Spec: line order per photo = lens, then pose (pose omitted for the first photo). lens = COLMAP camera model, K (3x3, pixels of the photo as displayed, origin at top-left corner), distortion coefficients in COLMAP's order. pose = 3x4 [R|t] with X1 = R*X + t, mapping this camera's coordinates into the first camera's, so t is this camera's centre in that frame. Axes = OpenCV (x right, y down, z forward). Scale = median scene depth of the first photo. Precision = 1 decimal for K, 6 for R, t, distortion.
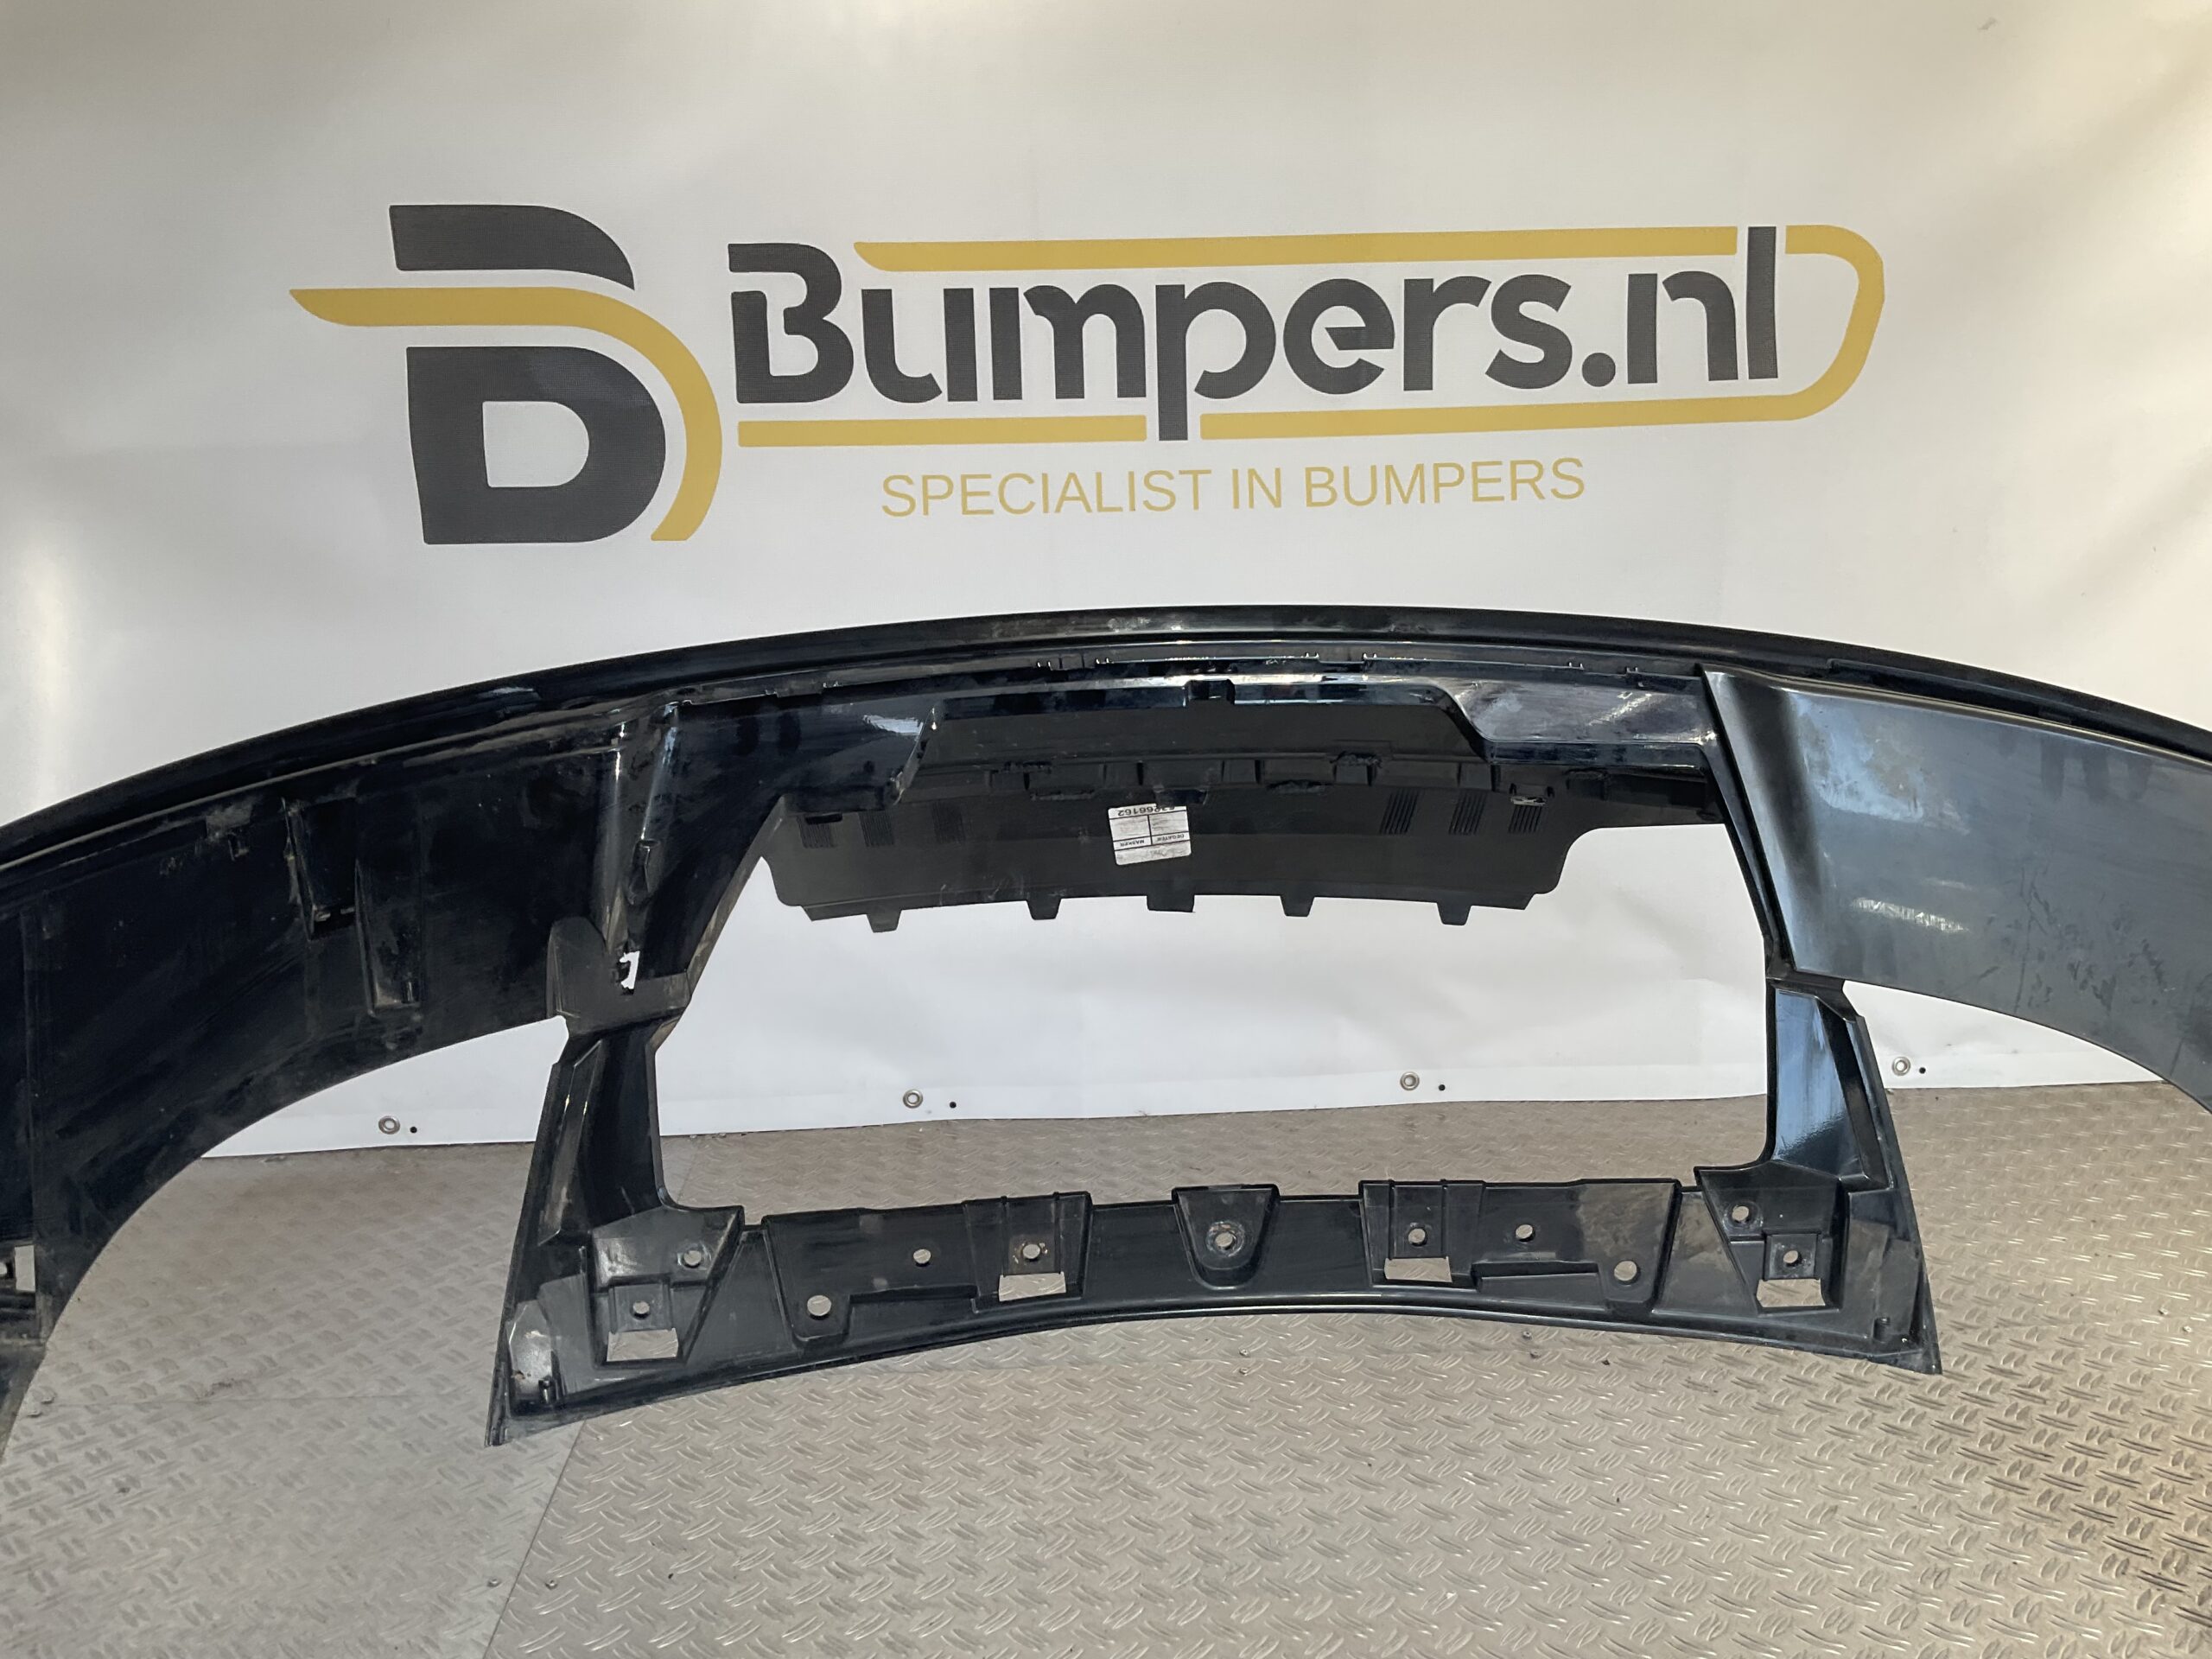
lens RADIAL K [[1823.5, 0, 1096.8], [0, 1823.5, 828.2], [0, 0, 1]] dist [0.076382, -0.141921]
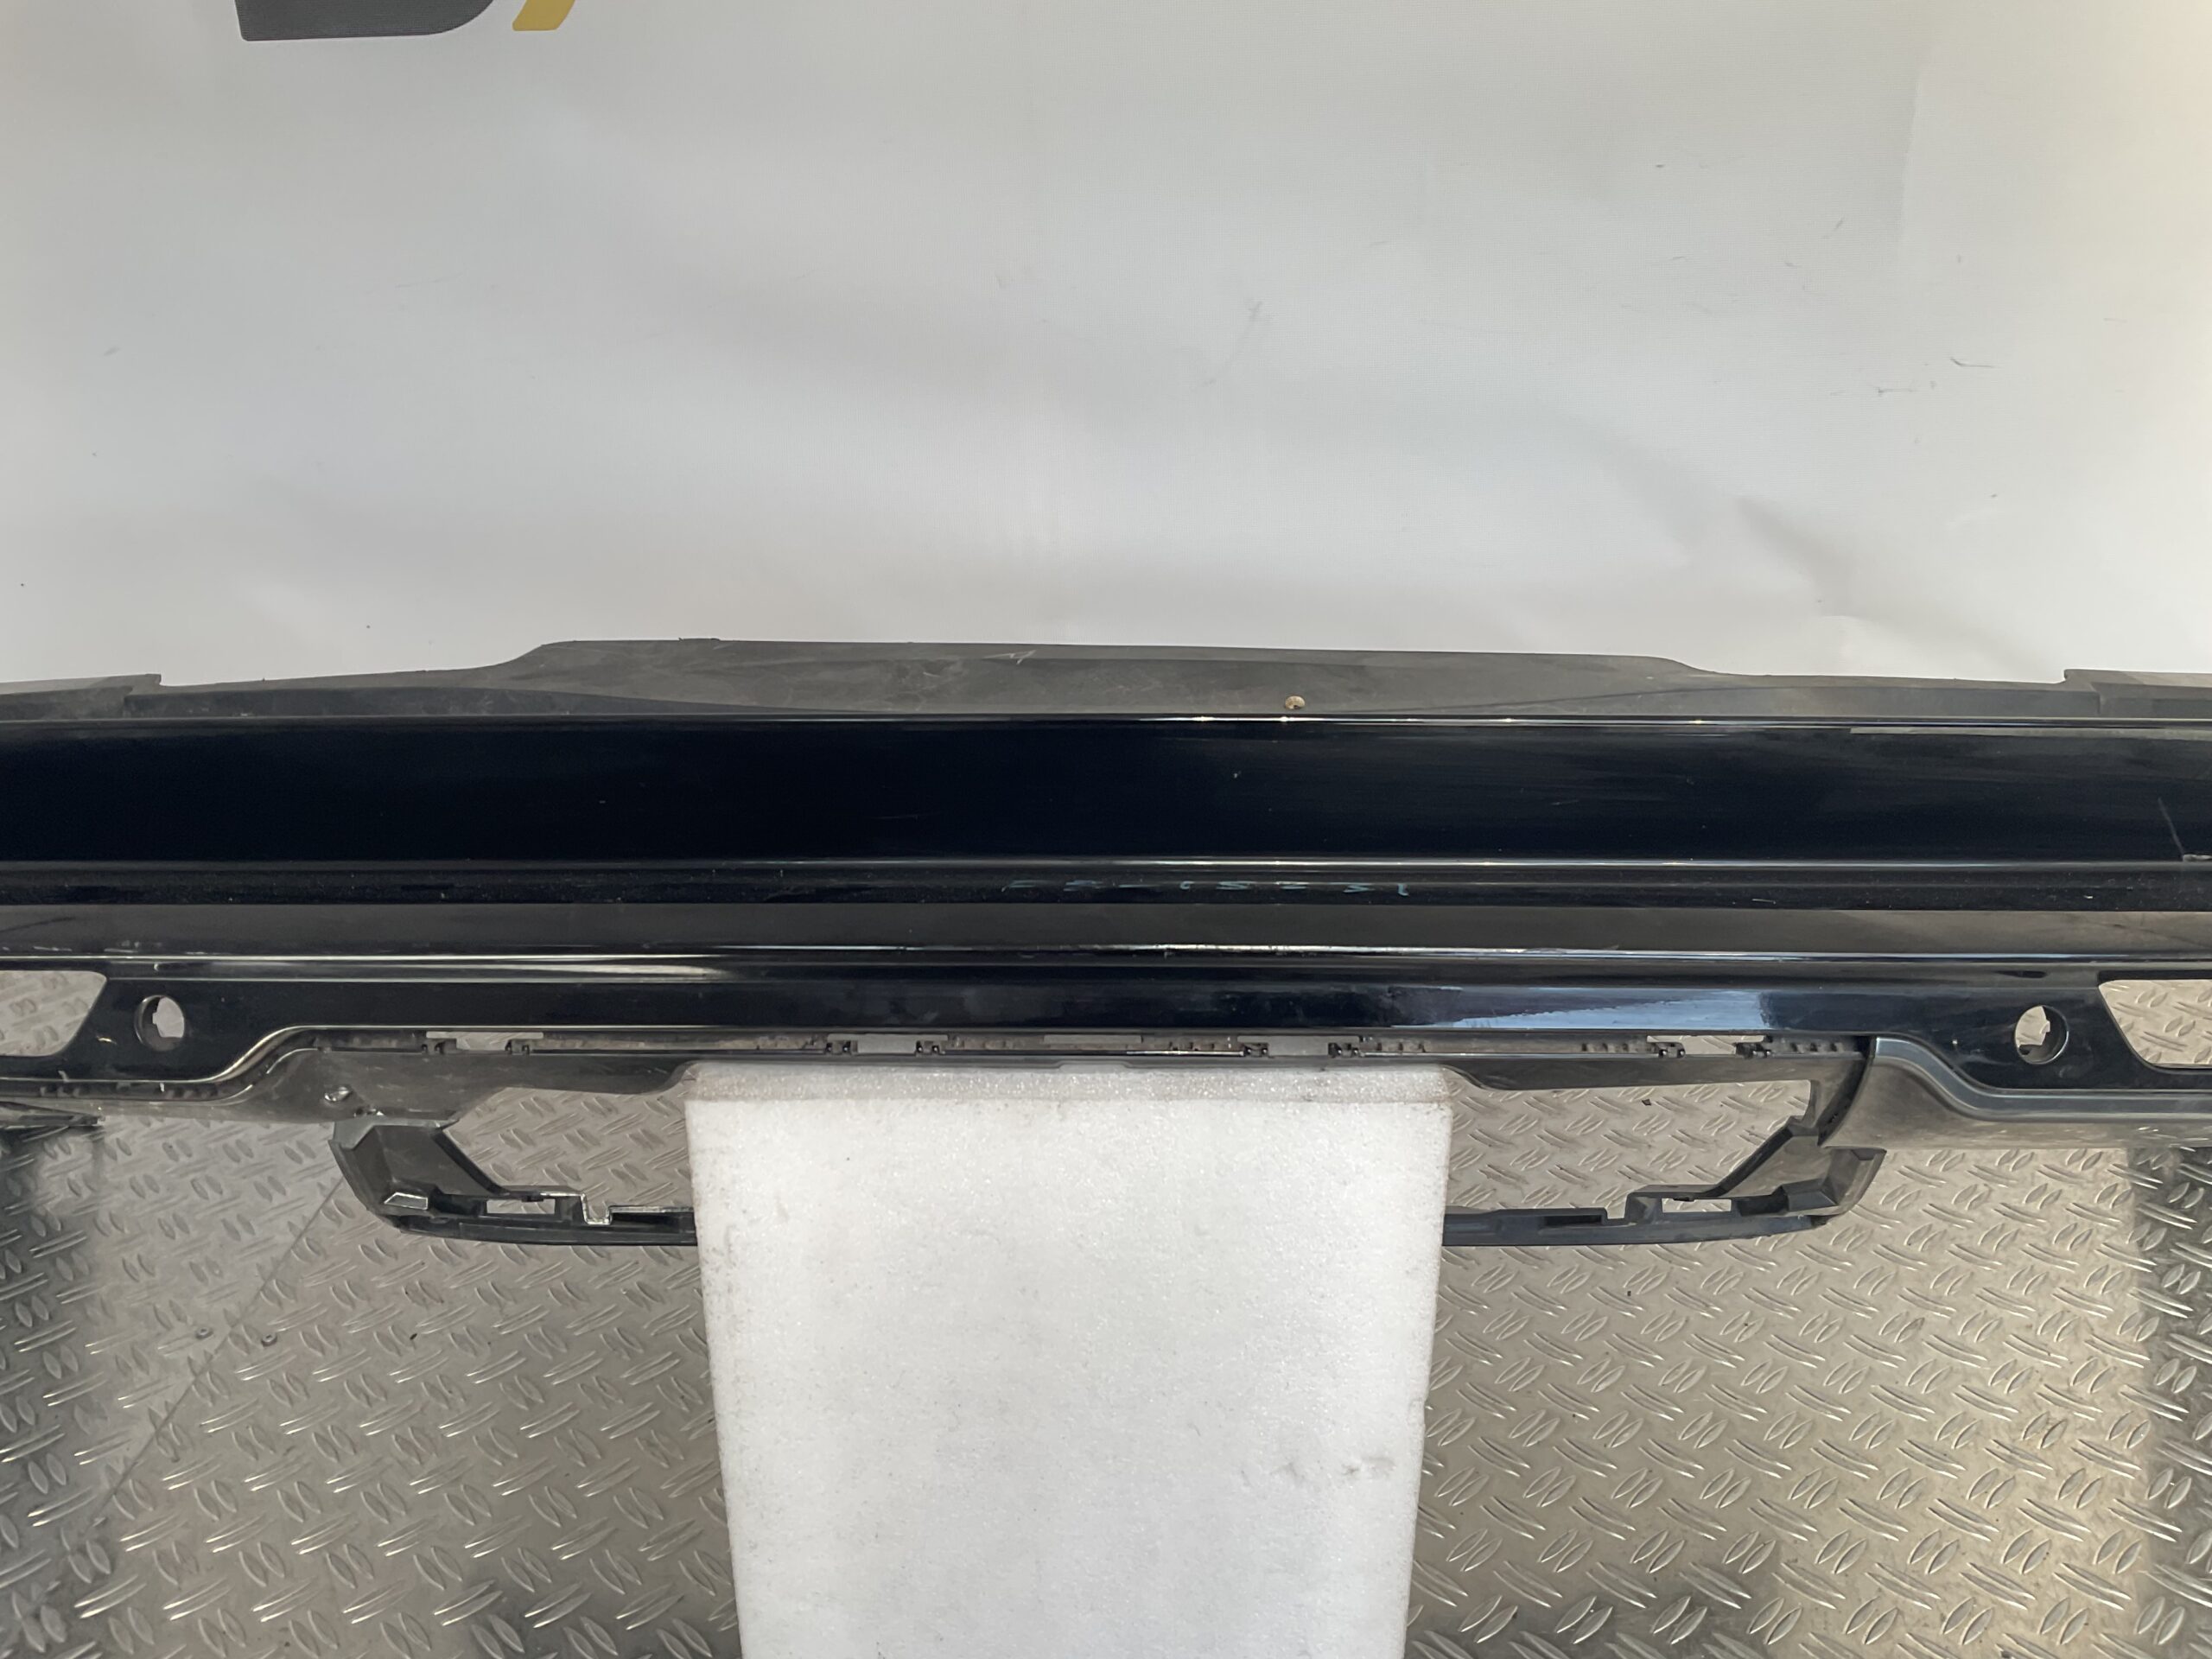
lens RADIAL K [[1823.5, 0, 1101.8], [0, 1823.5, 833.6], [0, 0, 1]] dist [0.076382, -0.141921]
pose [[0.995959, 0.028946, -0.085019, 0.084194], [-0.010846, 0.978474, 0.206086, 0.013897], [0.089154, -0.204331, 0.974833, 0.184983]]
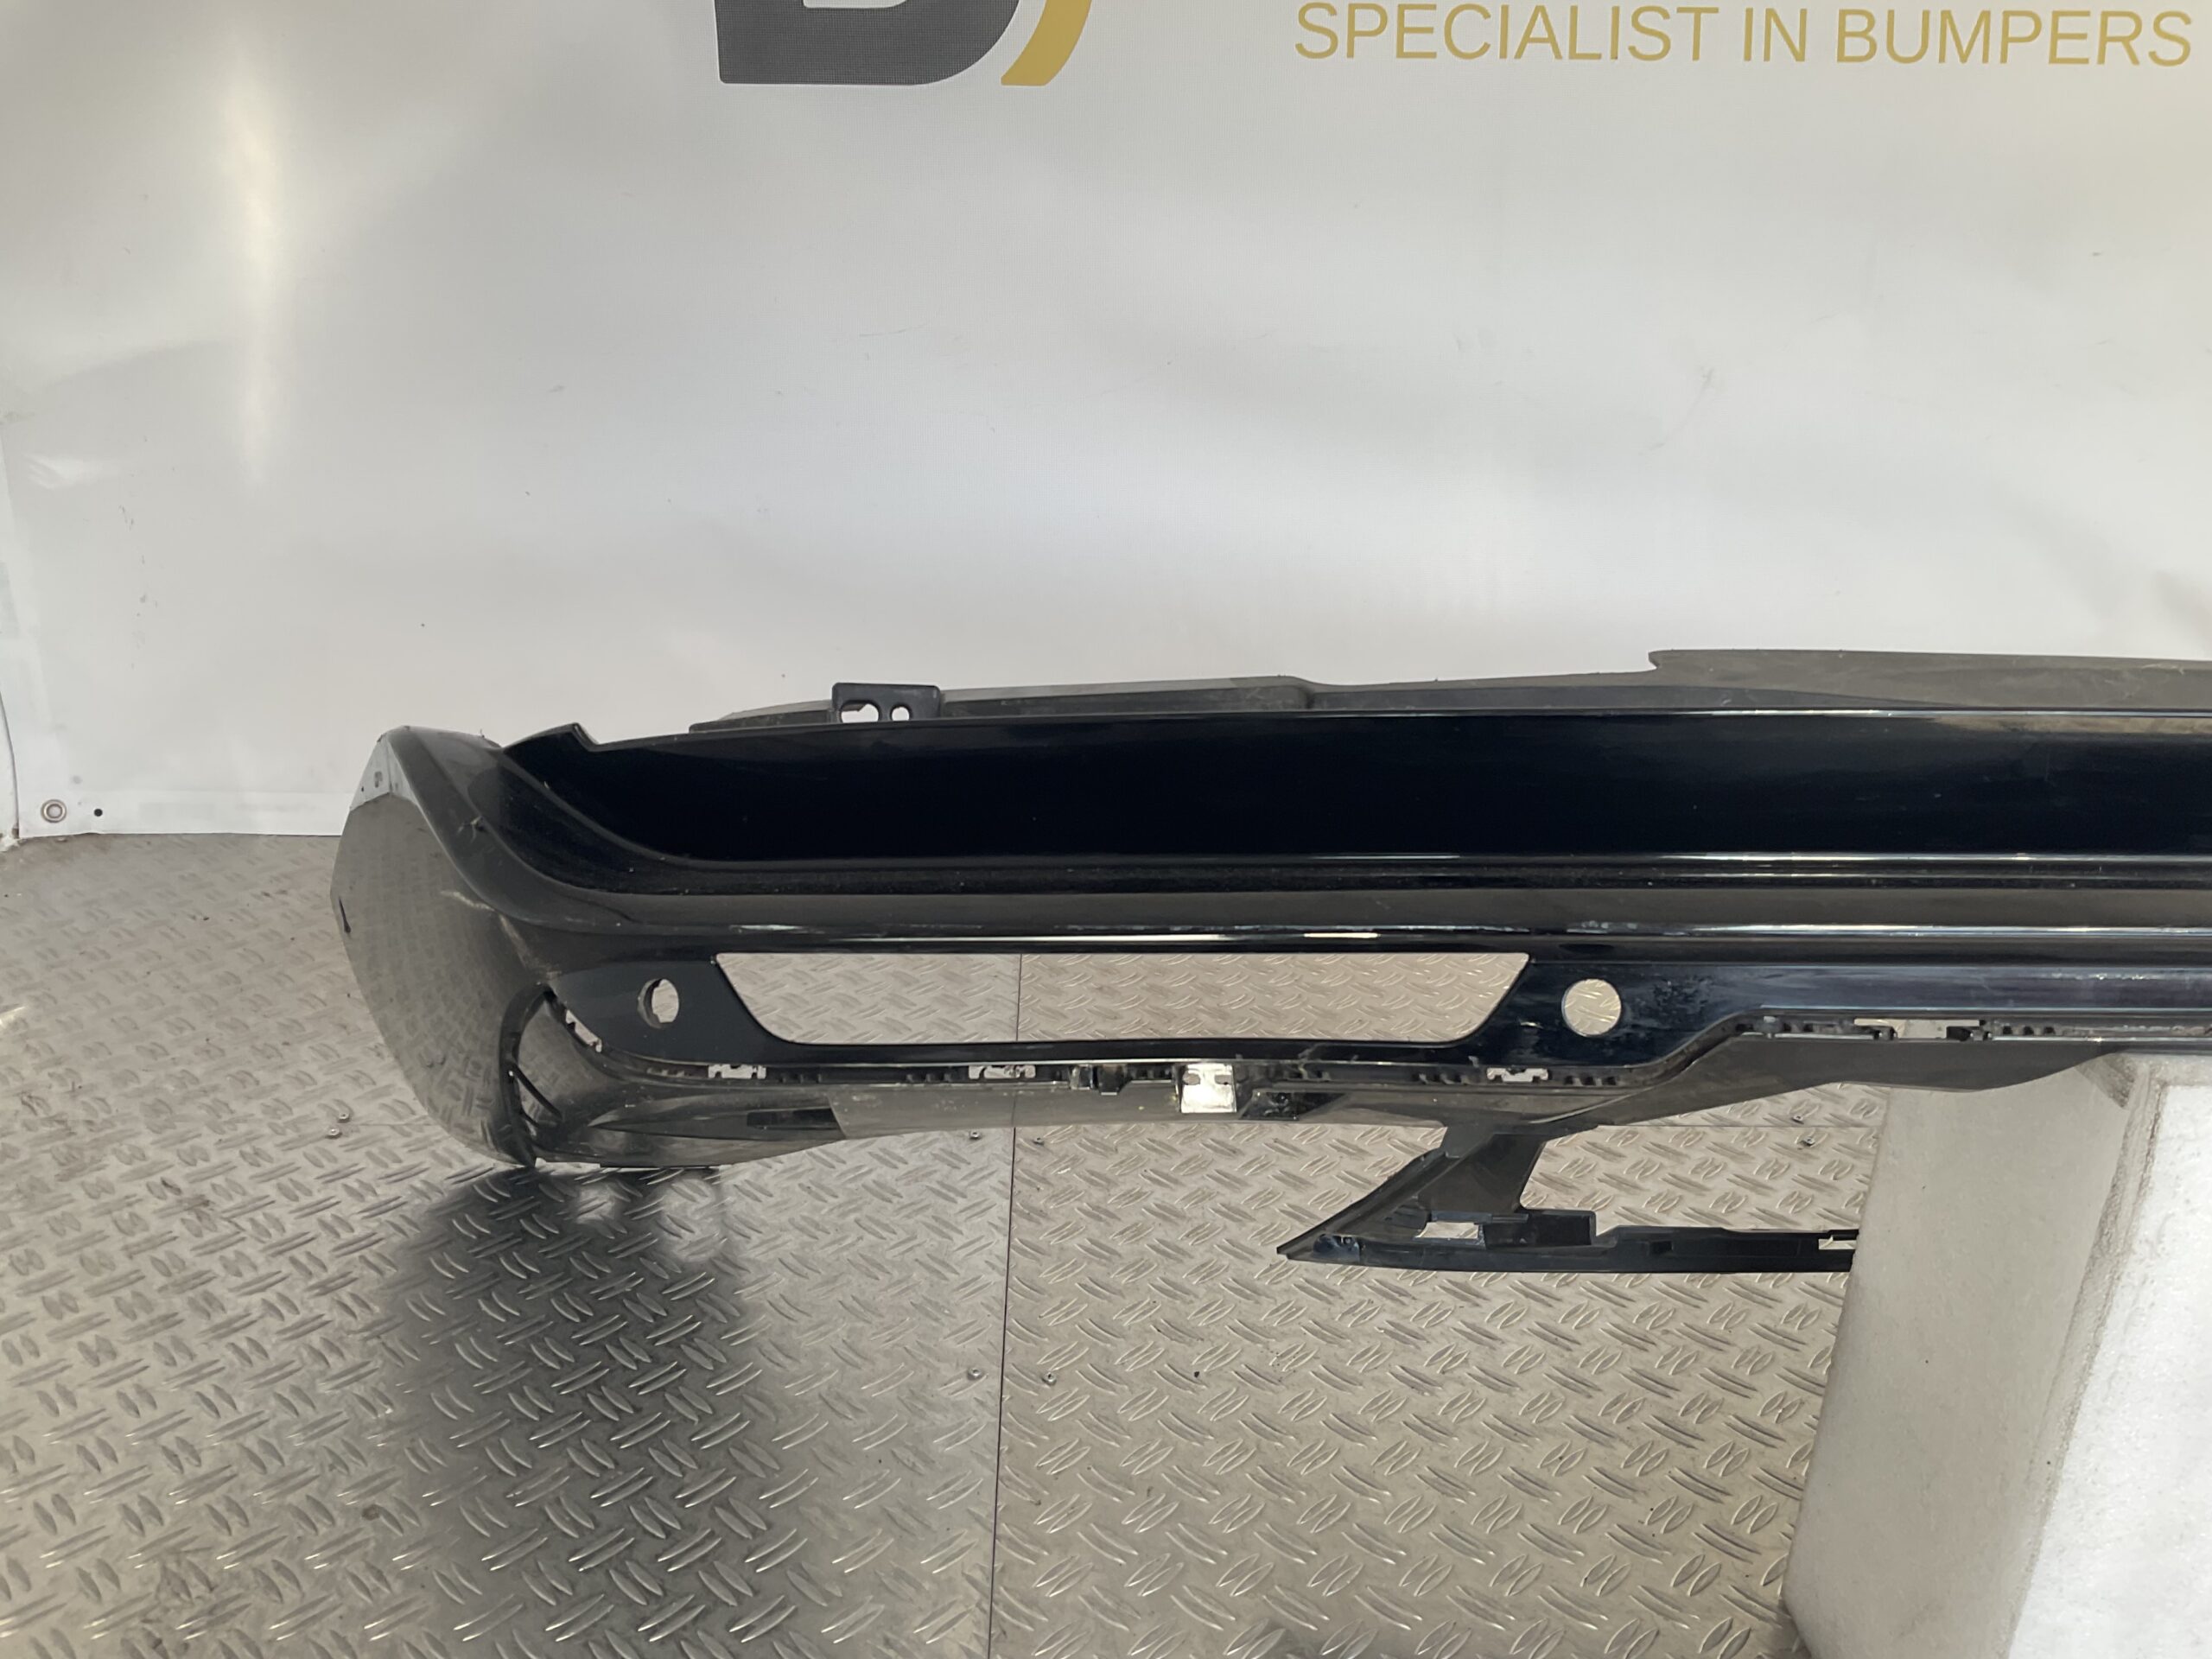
lens RADIAL K [[1823.5, 0, 1100.3], [0, 1823.5, 827.3], [0, 0, 1]] dist [0.076382, -0.141921]
pose [[0.999113, 0.036264, -0.021385, -0.171625], [-0.032585, 0.987744, 0.152643, 0.037166], [0.026658, -0.151811, 0.988050, 0.168974]]
